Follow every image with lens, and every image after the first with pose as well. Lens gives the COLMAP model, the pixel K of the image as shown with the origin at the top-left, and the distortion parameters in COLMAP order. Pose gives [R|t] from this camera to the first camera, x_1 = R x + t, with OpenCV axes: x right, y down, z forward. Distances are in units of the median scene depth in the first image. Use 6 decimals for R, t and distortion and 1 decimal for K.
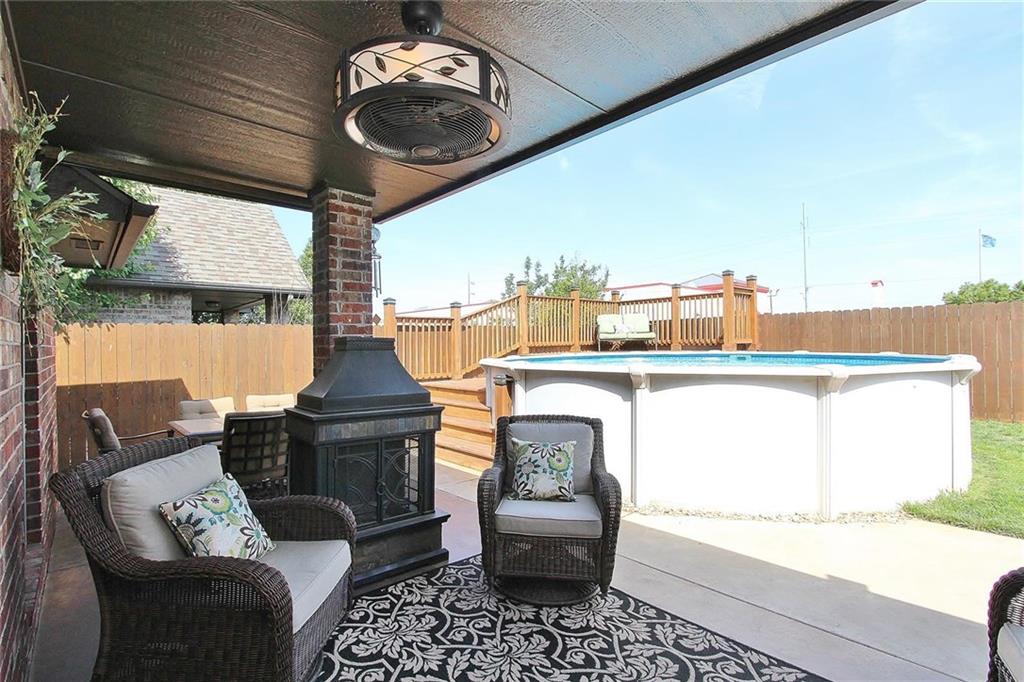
lens RADIAL K [[471.7, 0, 483.0], [0, 471.7, 340.1], [0, 0, 1]] dist [-0.020386, 0.003381]
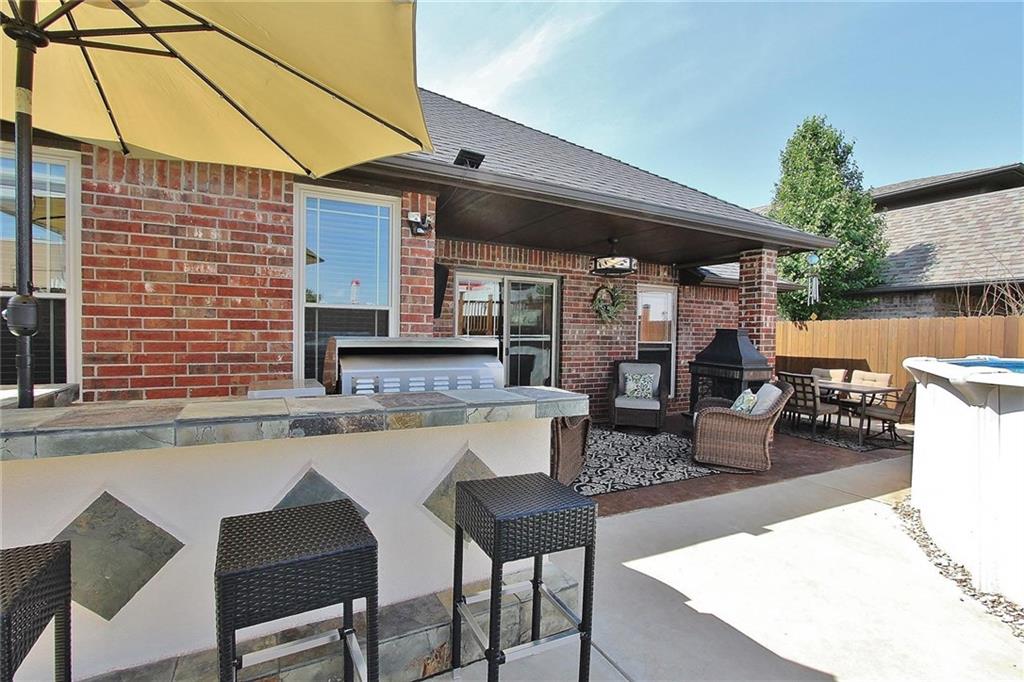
lens RADIAL K [[471.7, 0, 512.4], [0, 471.7, 338.9], [0, 0, 1]] dist [-0.020386, 0.003381]
pose [[-0.240196, 0.022622, -0.970461, 1.267380], [-0.008056, 0.999648, 0.025297, -0.004230], [0.970691, 0.013894, -0.239929, 0.395038]]
